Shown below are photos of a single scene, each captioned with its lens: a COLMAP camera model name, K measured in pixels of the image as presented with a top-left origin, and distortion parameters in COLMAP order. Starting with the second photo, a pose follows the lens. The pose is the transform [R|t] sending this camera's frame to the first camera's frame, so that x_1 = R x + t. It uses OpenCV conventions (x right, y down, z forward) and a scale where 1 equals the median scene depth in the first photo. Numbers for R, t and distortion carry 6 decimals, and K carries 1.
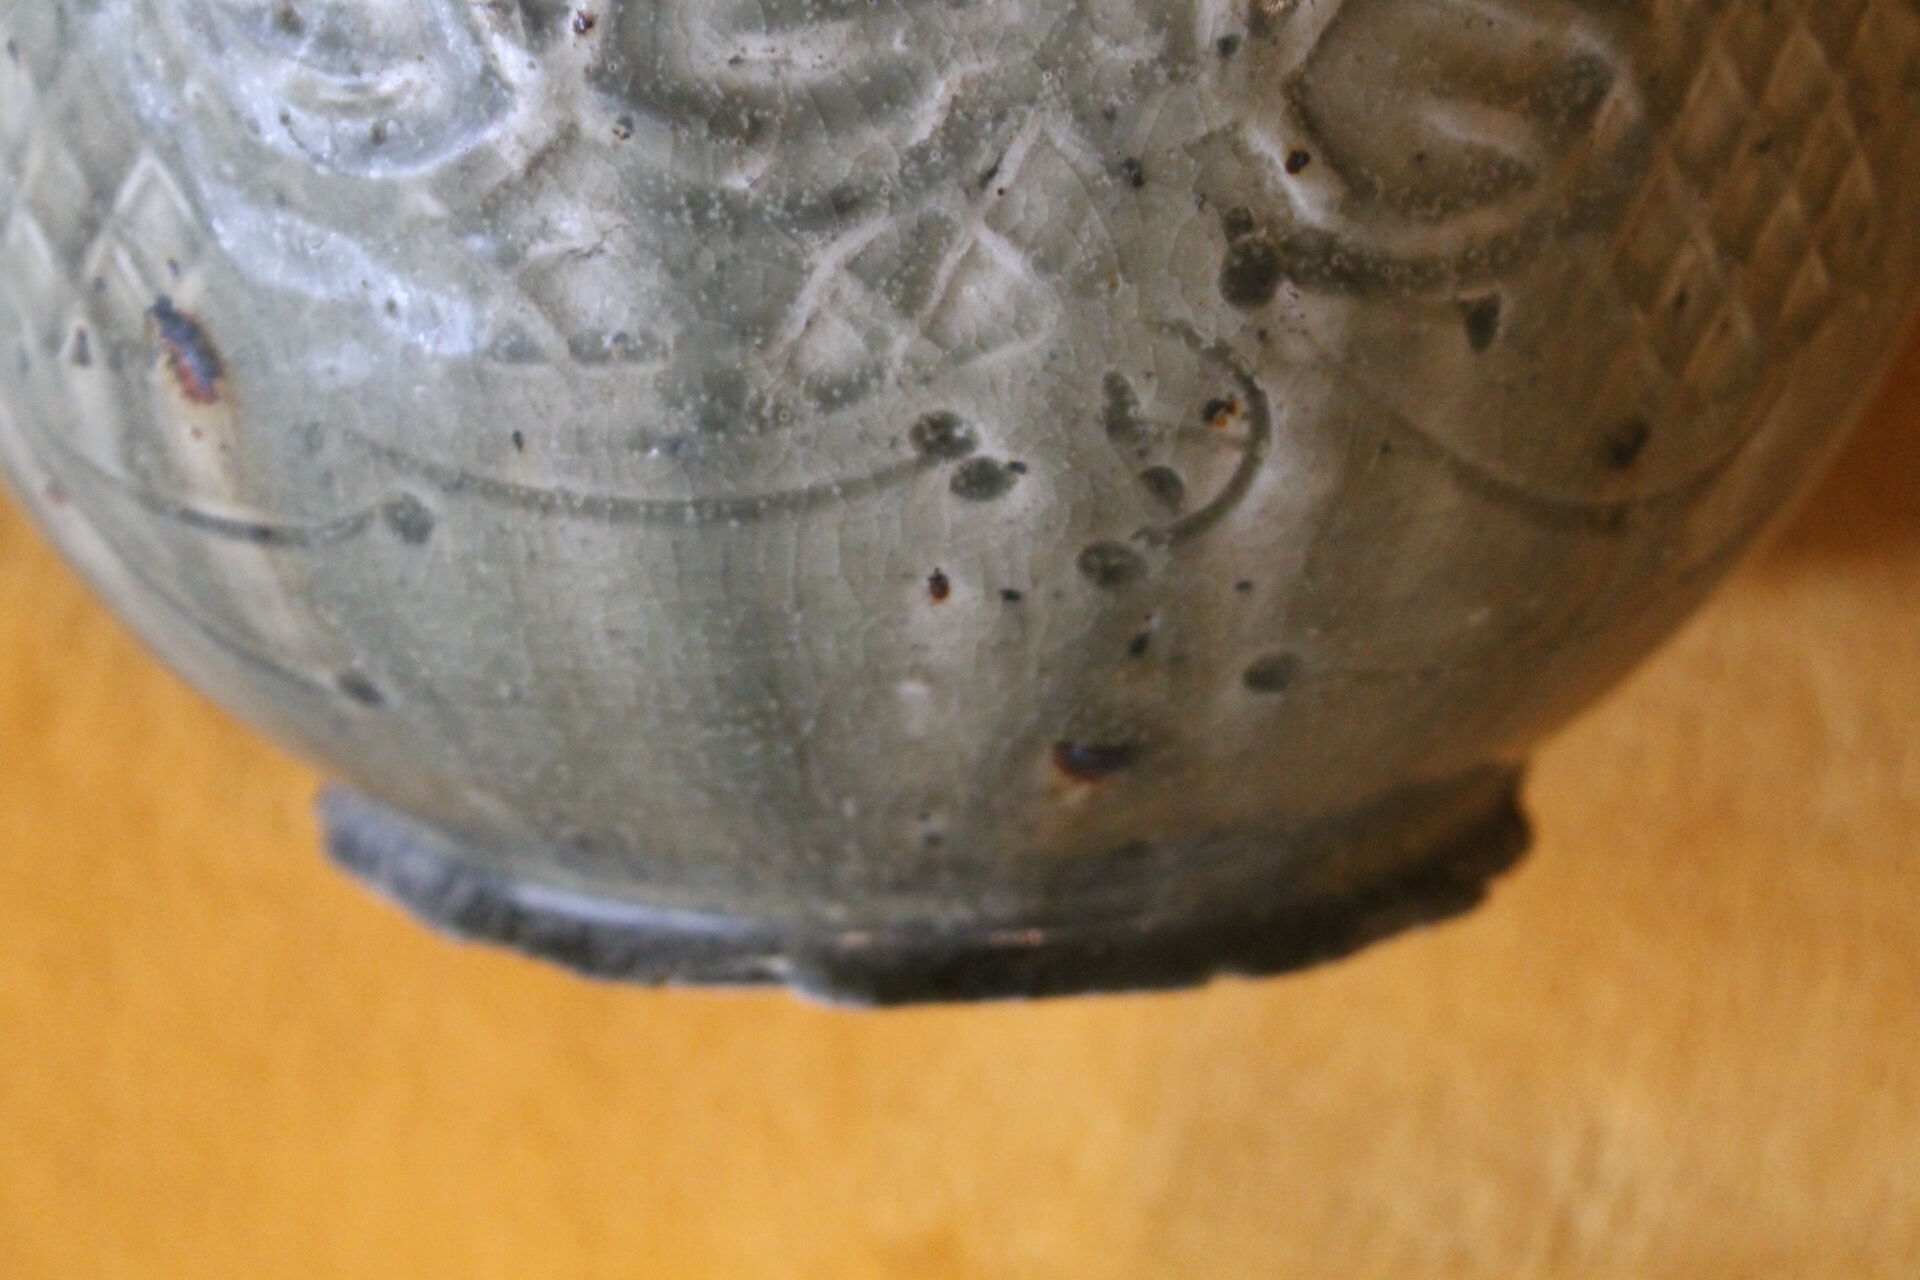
lens RADIAL K [[4702.7, 0, 957.2], [0, 4702.7, 641.0], [0, 0, 1]] dist [0.064604, 0.000000]
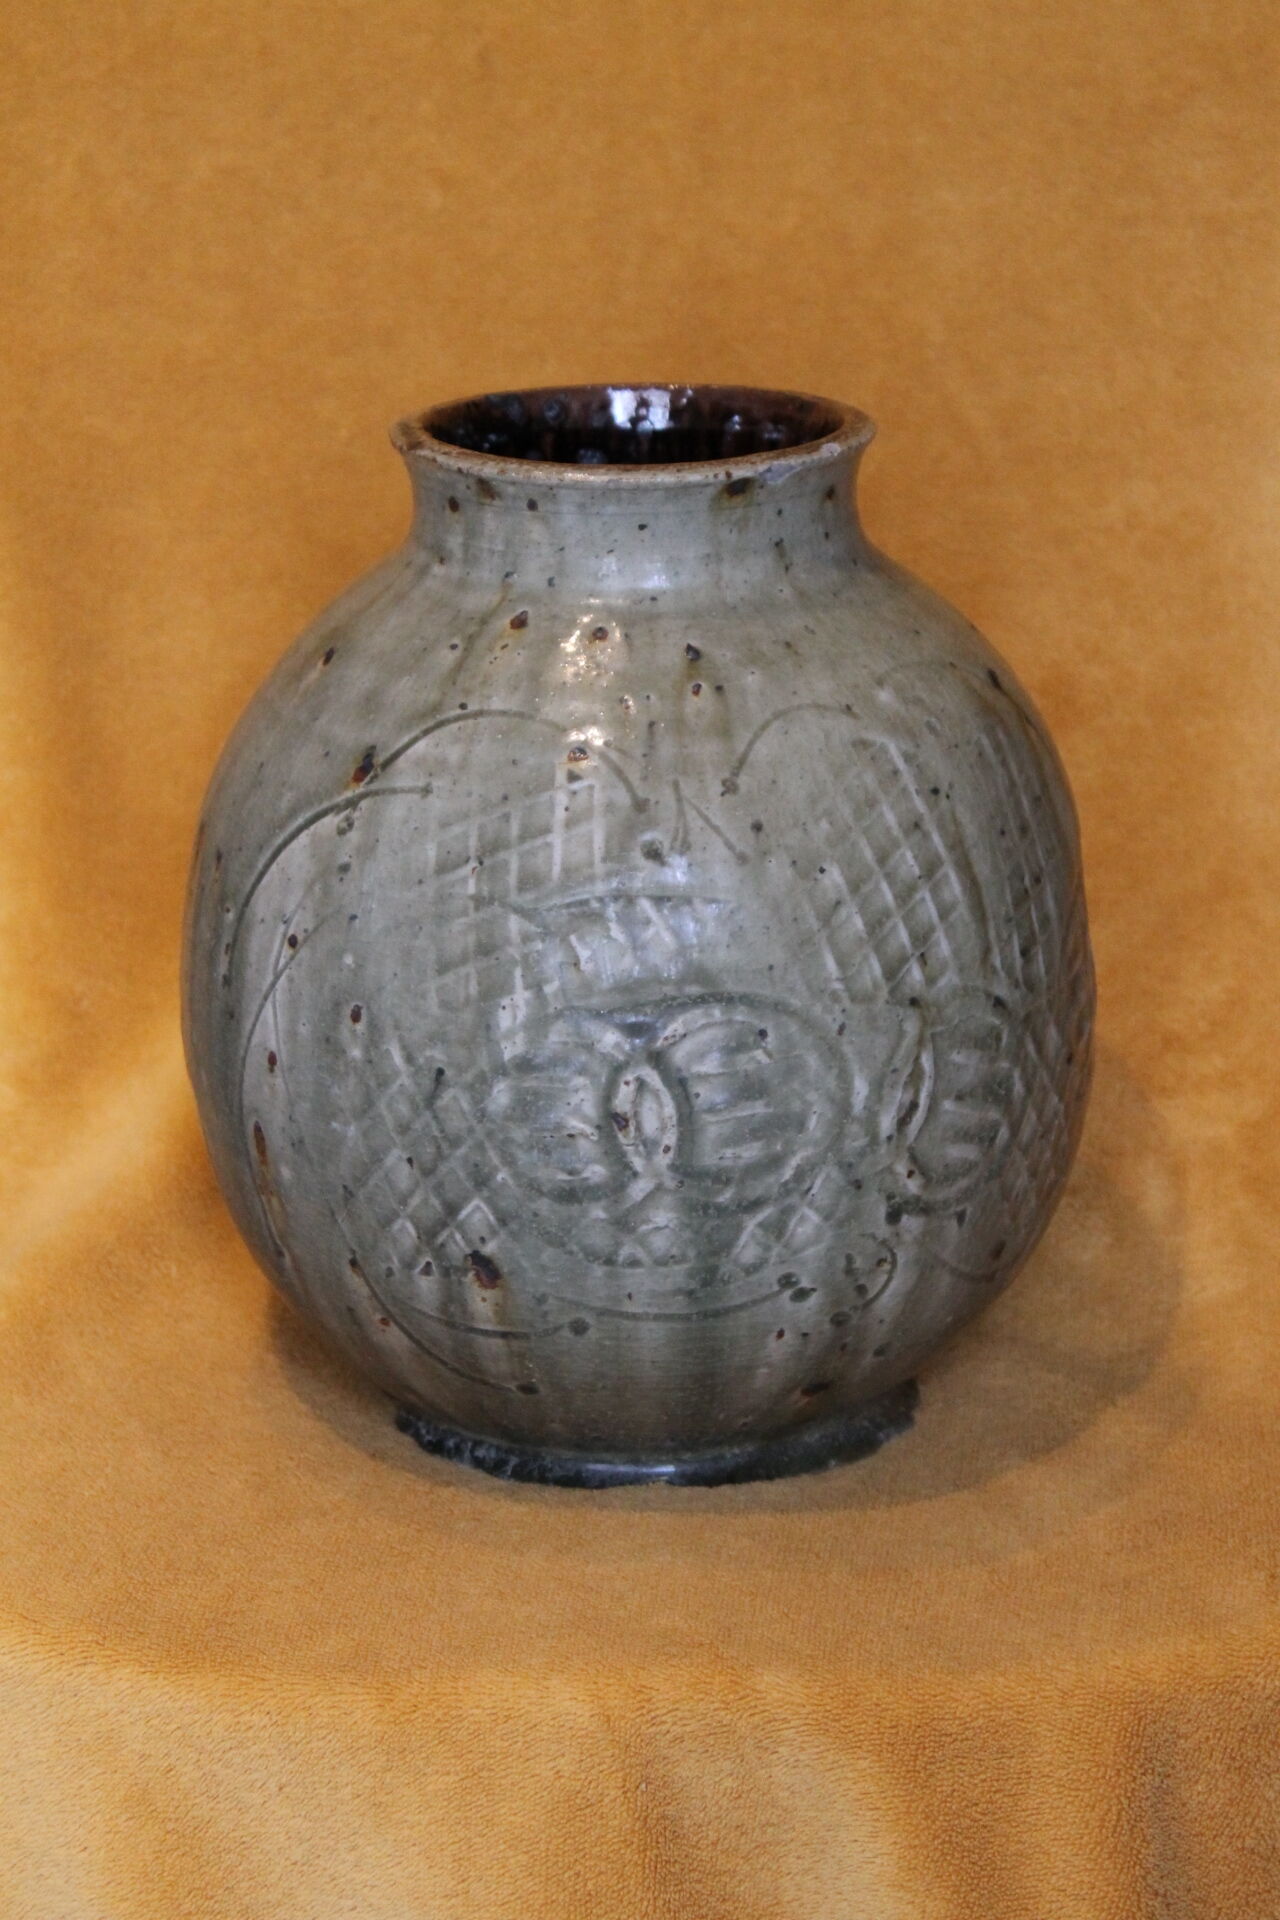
lens RADIAL K [[4702.7, 0, 655.9], [0, 4702.7, 956.7], [0, 0, 1]] dist [0.064604, 0.000000]
pose [[0.962874, -0.077177, 0.258685, -0.761006], [0.082642, 0.996526, -0.010301, -0.207223], [-0.256991, 0.031297, 0.965907, -1.609369]]
